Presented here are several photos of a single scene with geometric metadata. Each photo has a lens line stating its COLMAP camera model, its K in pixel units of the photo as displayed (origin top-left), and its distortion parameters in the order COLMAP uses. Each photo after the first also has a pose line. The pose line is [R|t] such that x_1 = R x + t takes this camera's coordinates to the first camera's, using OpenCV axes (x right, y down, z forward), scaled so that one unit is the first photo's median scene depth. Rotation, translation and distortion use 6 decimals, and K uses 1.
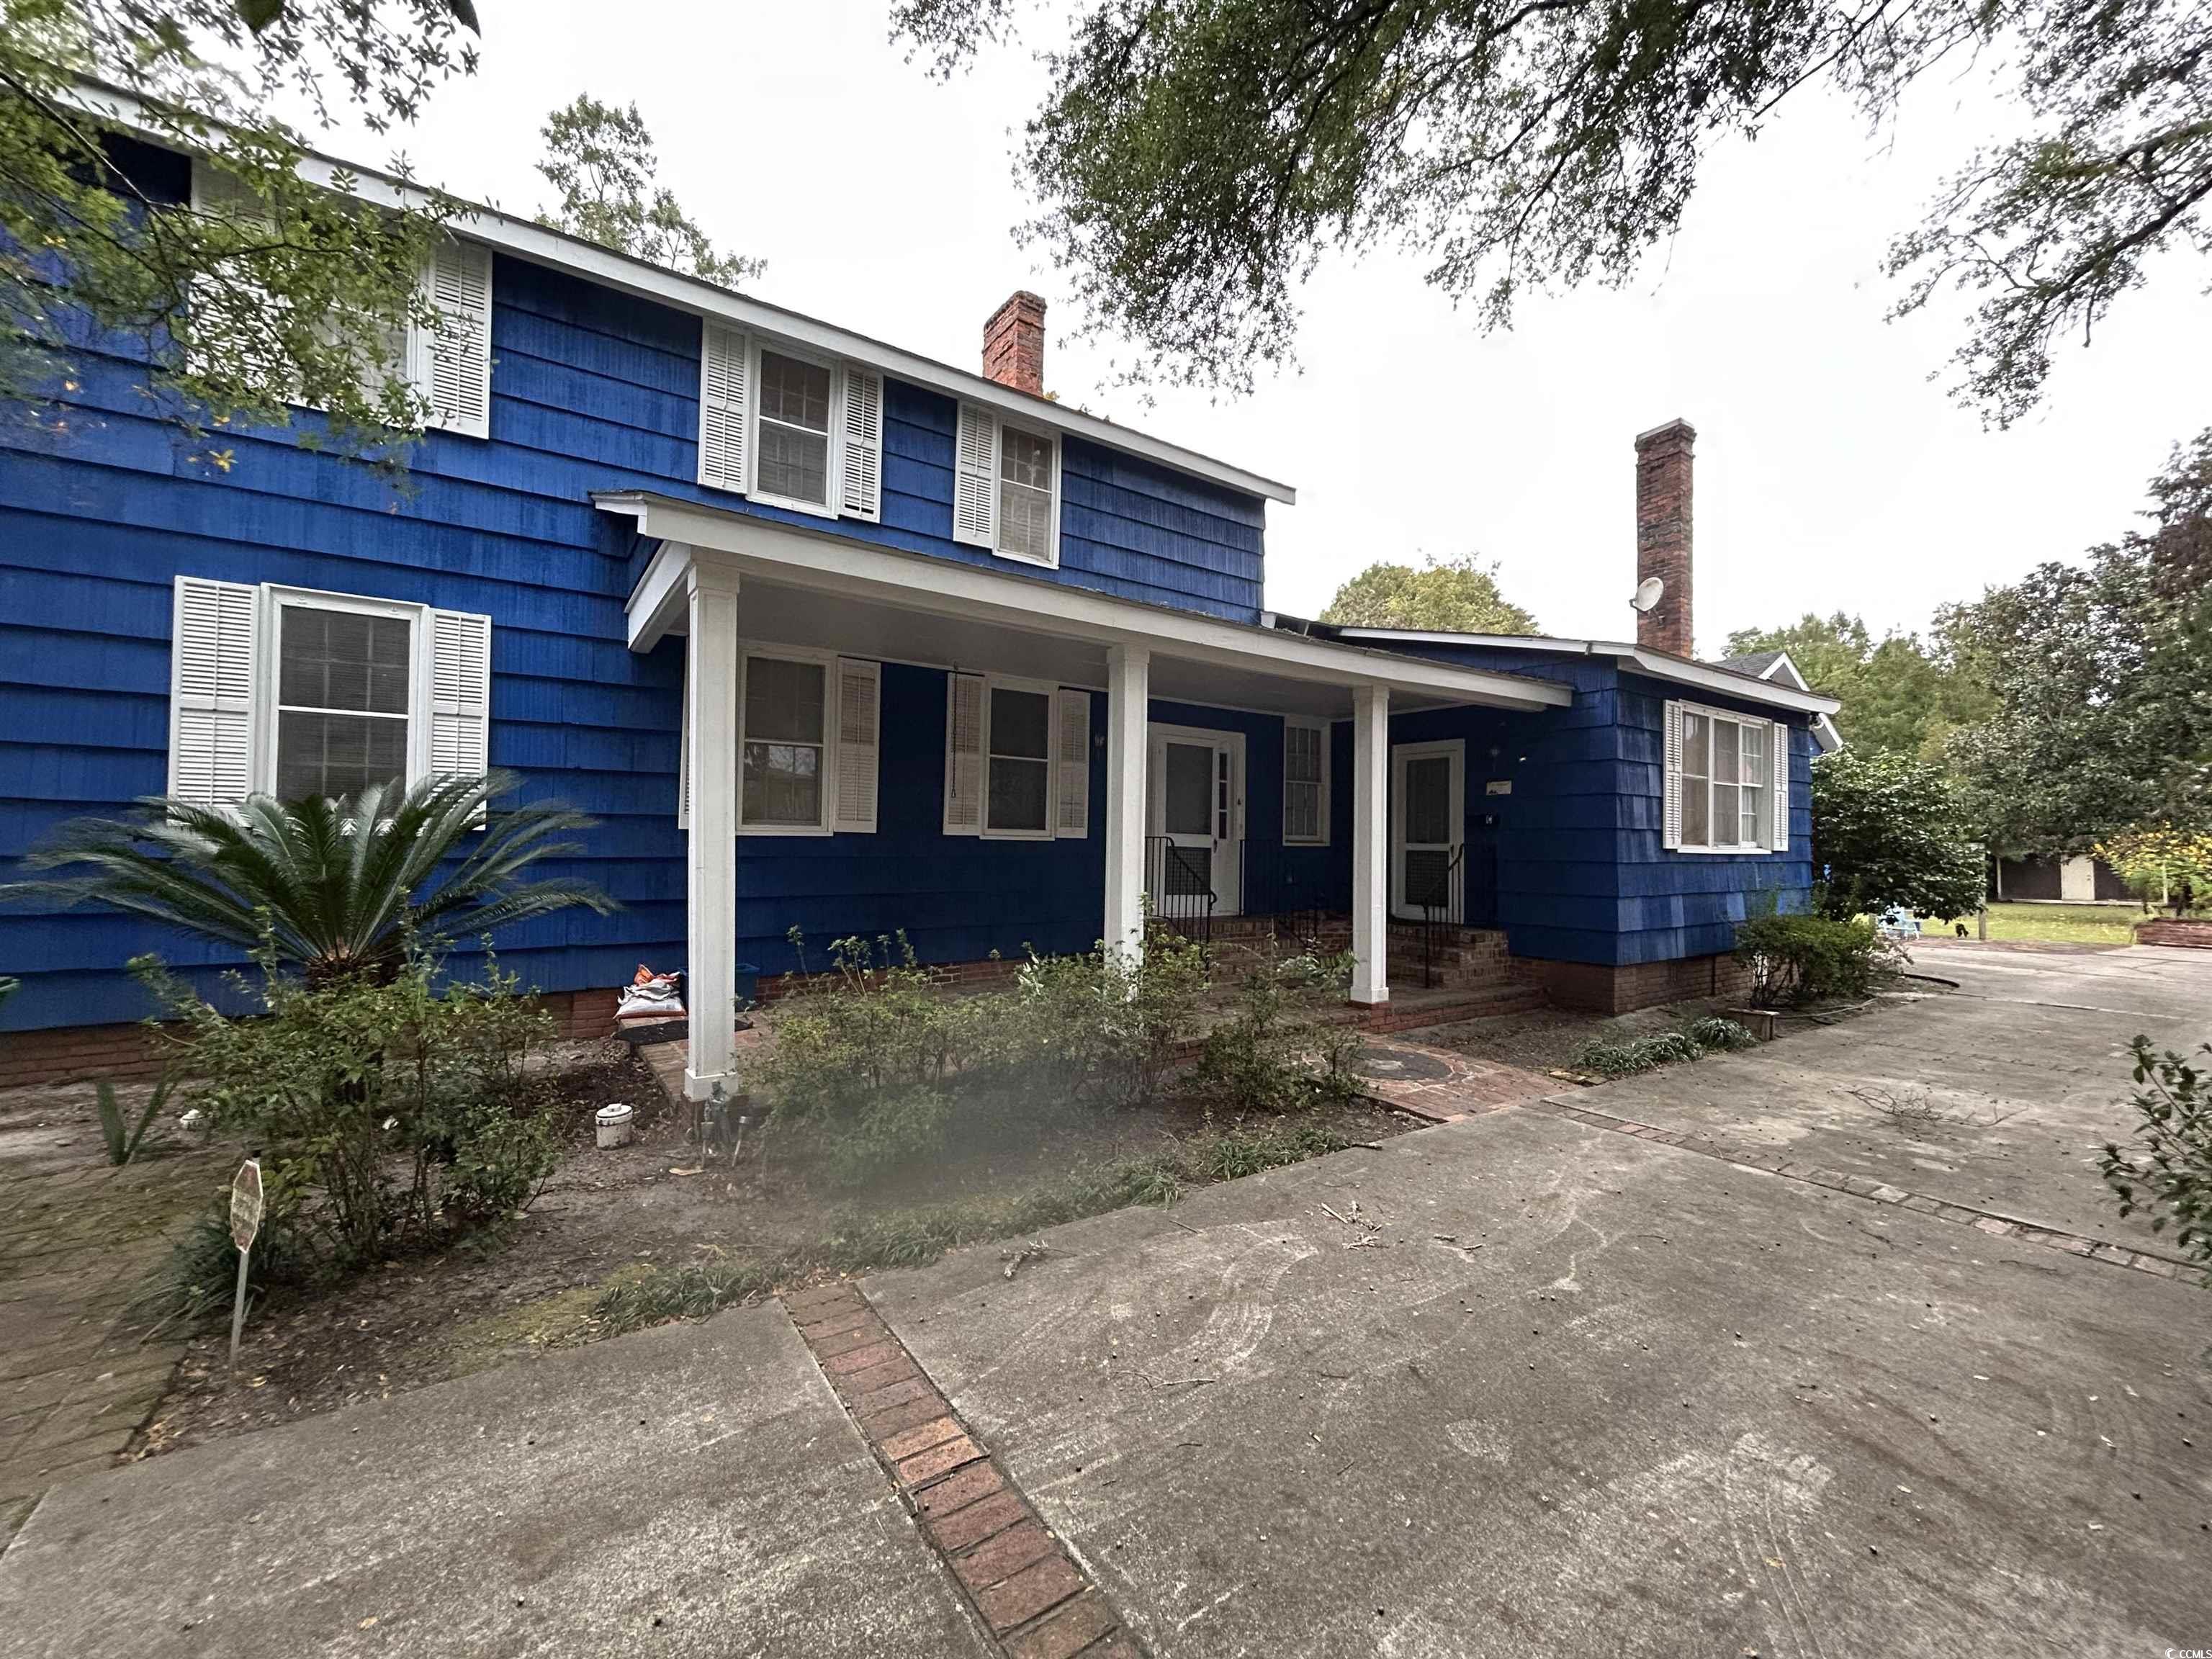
lens RADIAL K [[896.0, 0, 1102.4], [0, 896.0, 835.2], [0, 0, 1]] dist [-0.000106, -0.000069]
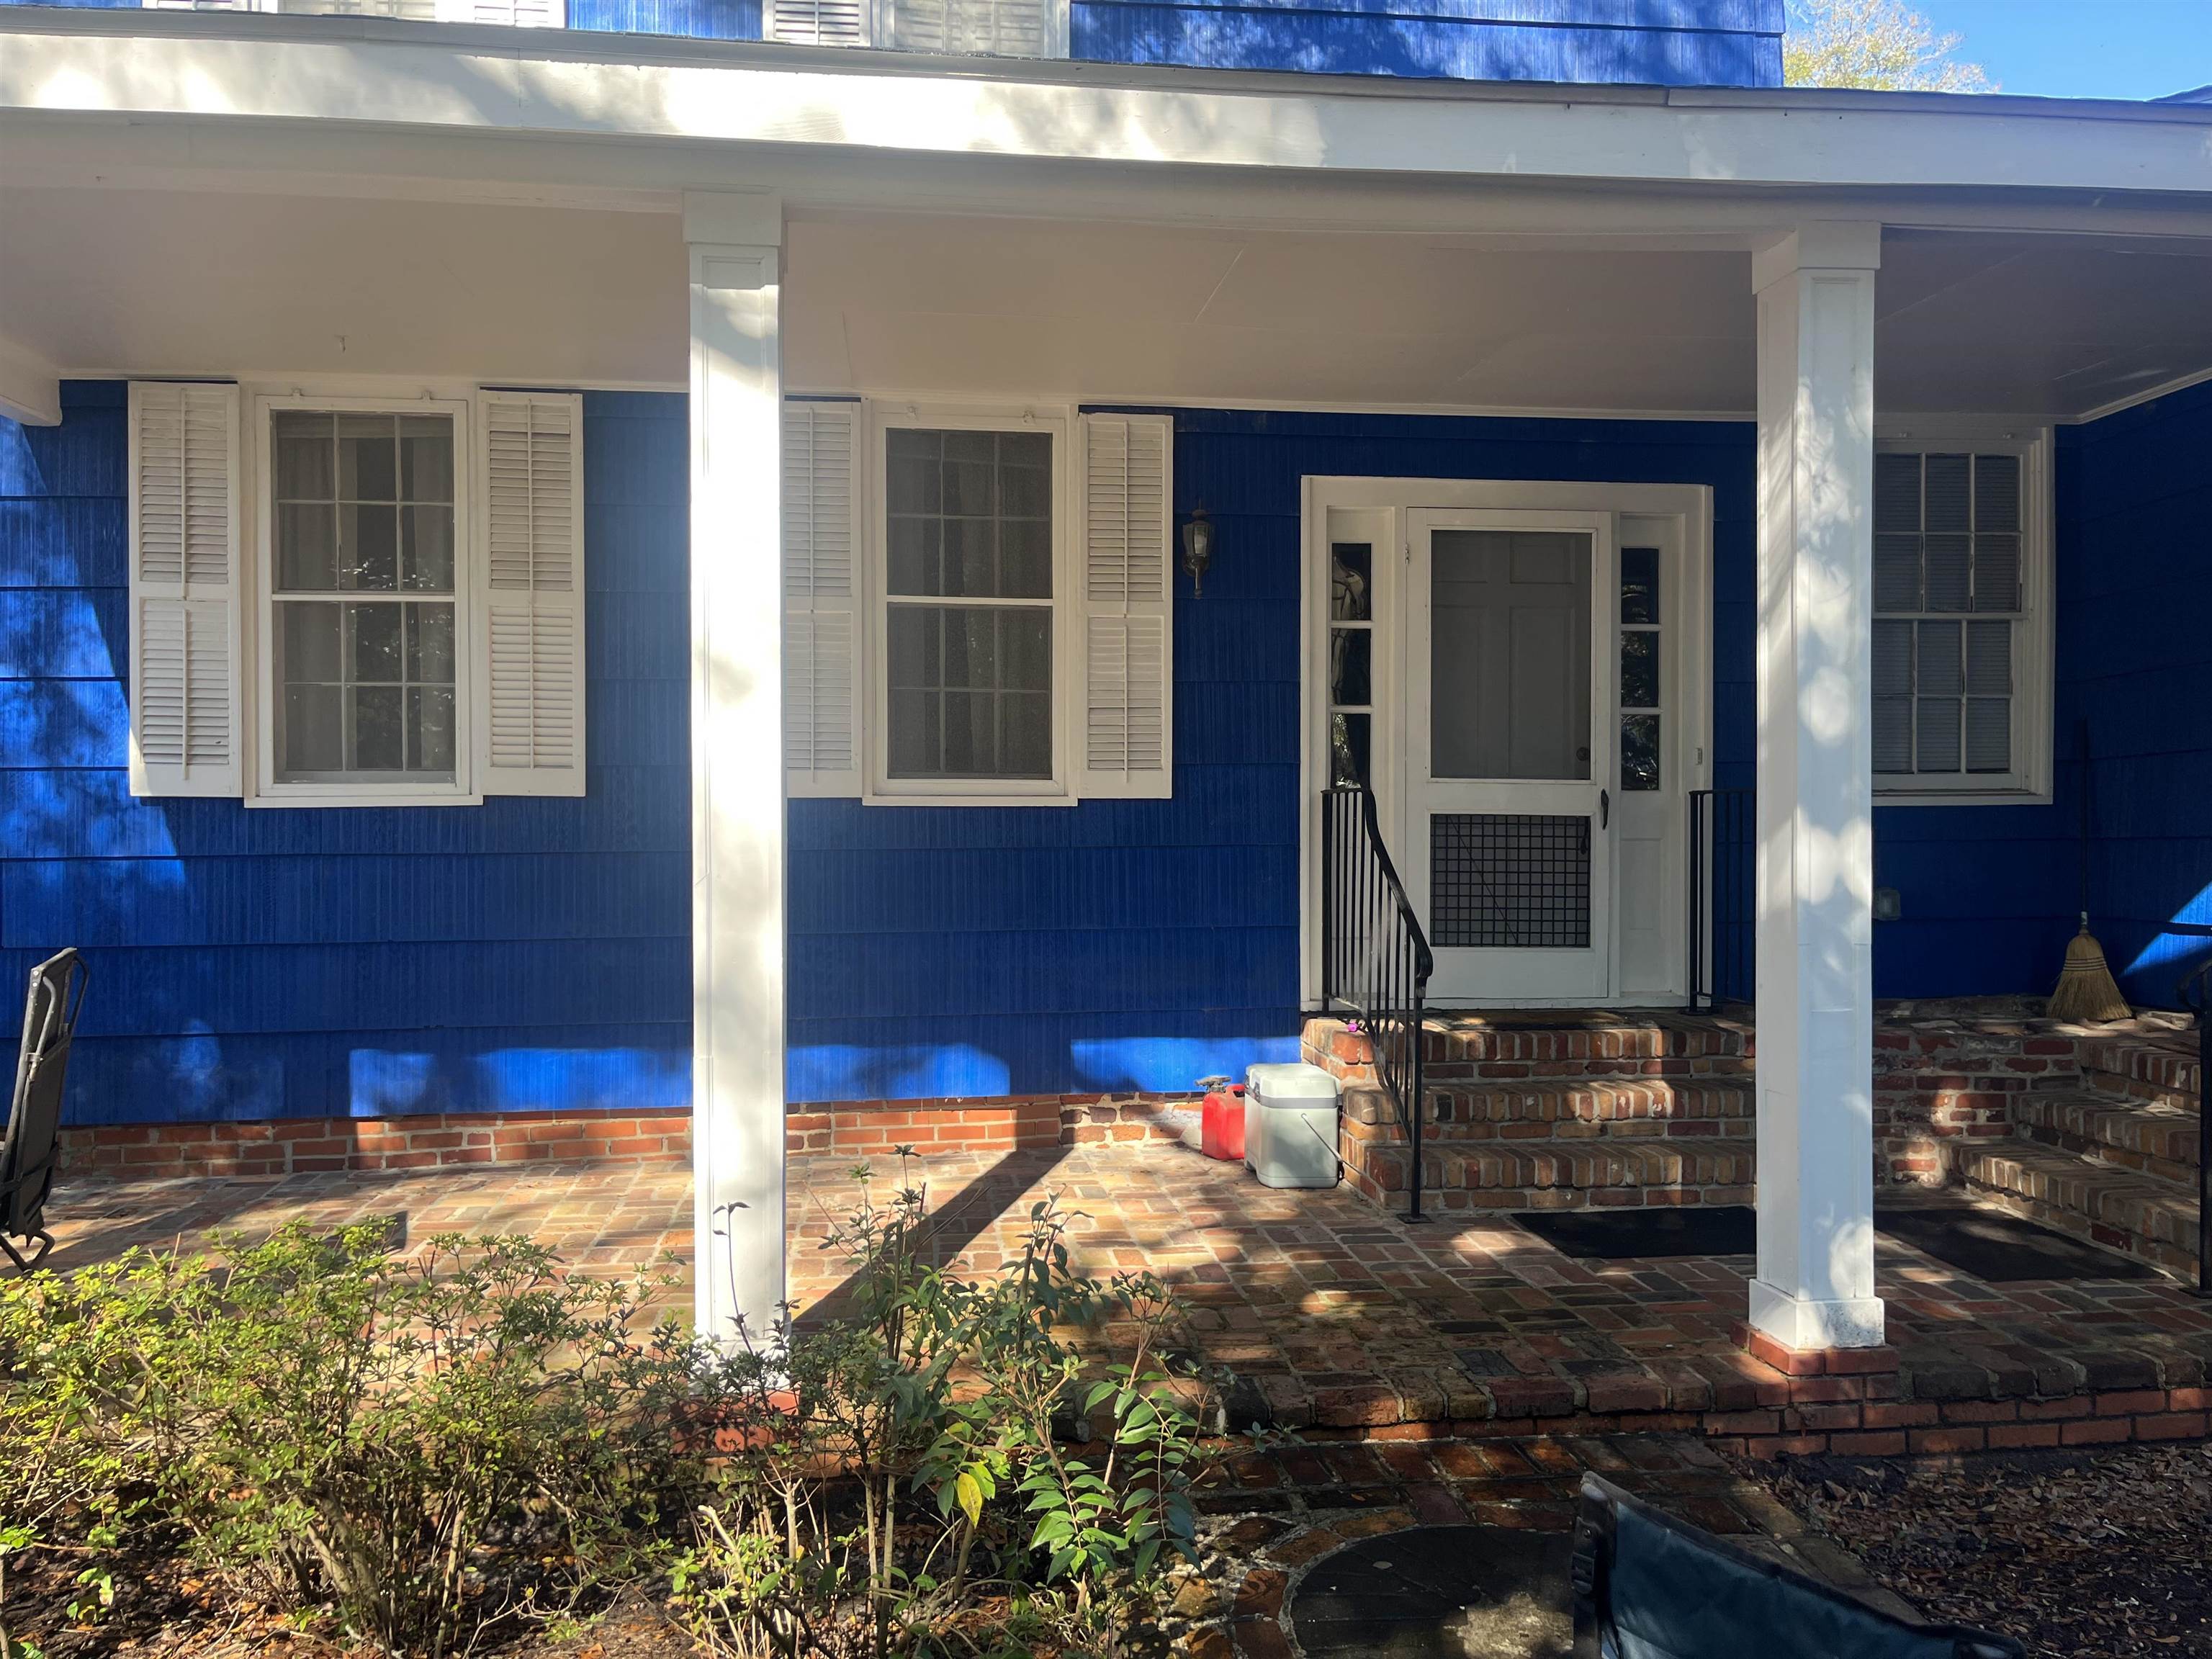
lens RADIAL K [[1934.4, 0, 1029.8], [0, 1934.4, 844.0], [0, 0, 1]] dist [0.054583, -0.005240]
pose [[0.880651, -0.009005, -0.473681, 0.289619], [0.019666, 0.999652, 0.017559, 0.006988], [0.473358, -0.024779, 0.880522, 0.218208]]
